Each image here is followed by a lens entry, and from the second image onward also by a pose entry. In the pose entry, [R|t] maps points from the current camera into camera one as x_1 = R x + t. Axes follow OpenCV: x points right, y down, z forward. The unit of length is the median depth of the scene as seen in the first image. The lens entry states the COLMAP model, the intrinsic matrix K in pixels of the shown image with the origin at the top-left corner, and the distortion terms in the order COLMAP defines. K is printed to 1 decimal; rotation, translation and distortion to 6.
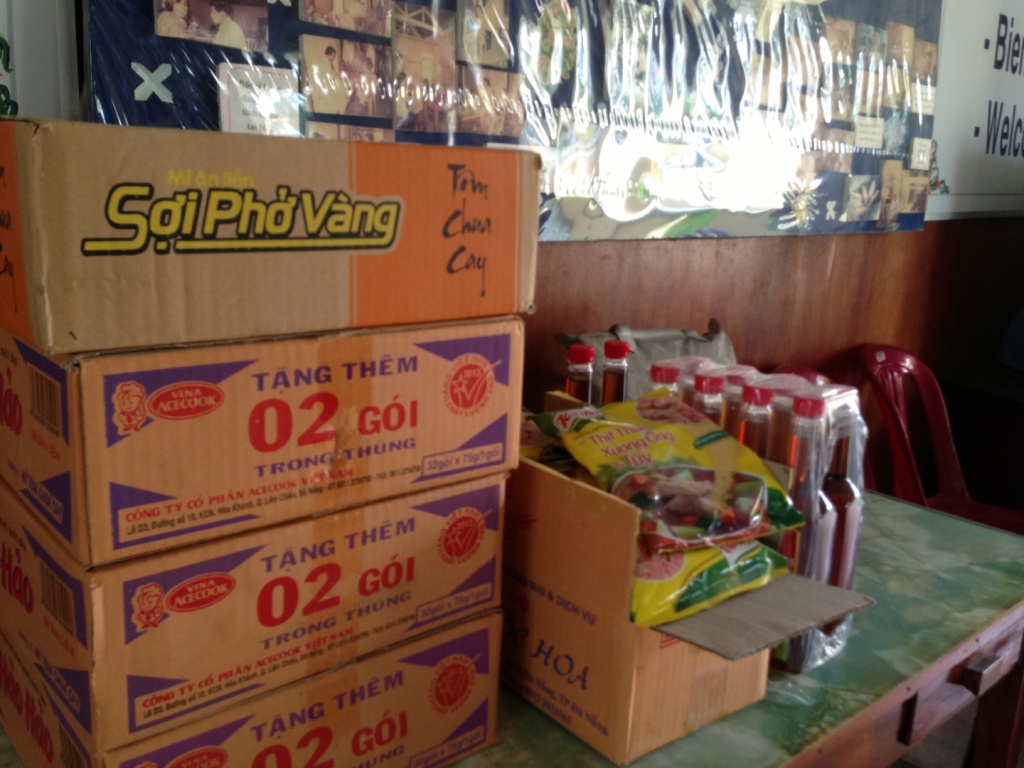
lens RADIAL K [[935.5, 0, 508.0], [0, 935.5, 381.4], [0, 0, 1]] dist [0.137216, -0.250794]
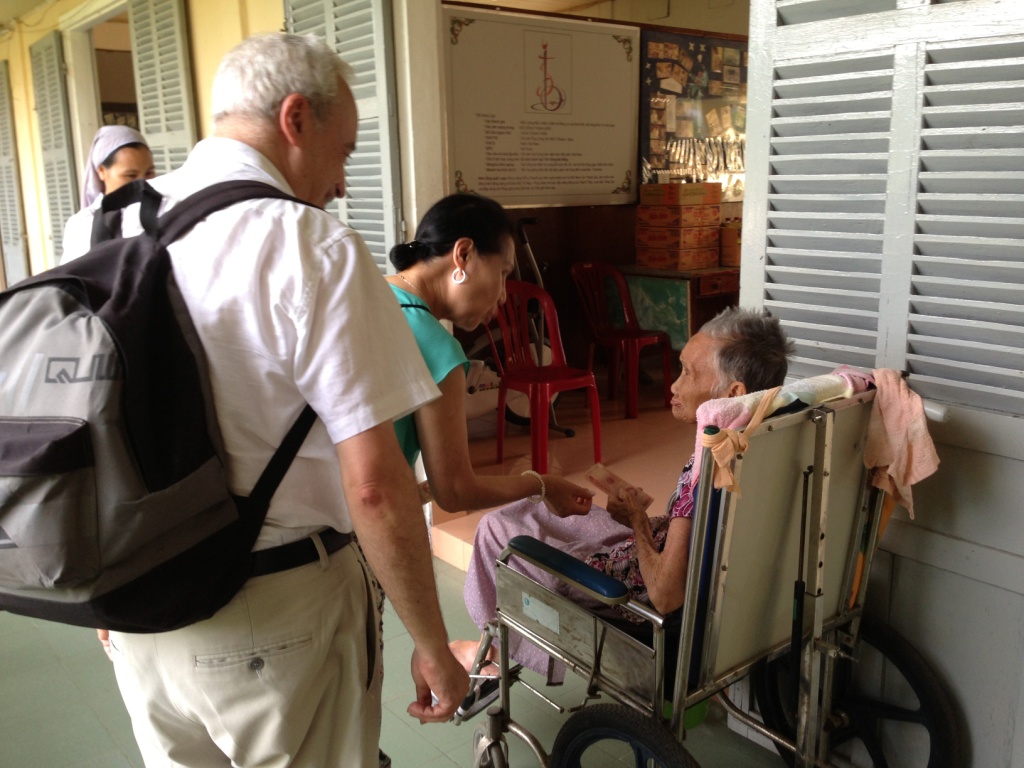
lens RADIAL K [[944.1, 0, 518.8], [0, 944.1, 379.6], [0, 0, 1]] dist [0.069878, -0.010786]
pose [[0.993576, -0.050403, -0.101323, -0.703339], [0.047239, 0.998325, -0.033388, 1.193115], [0.102836, 0.028388, 0.994293, -5.279490]]
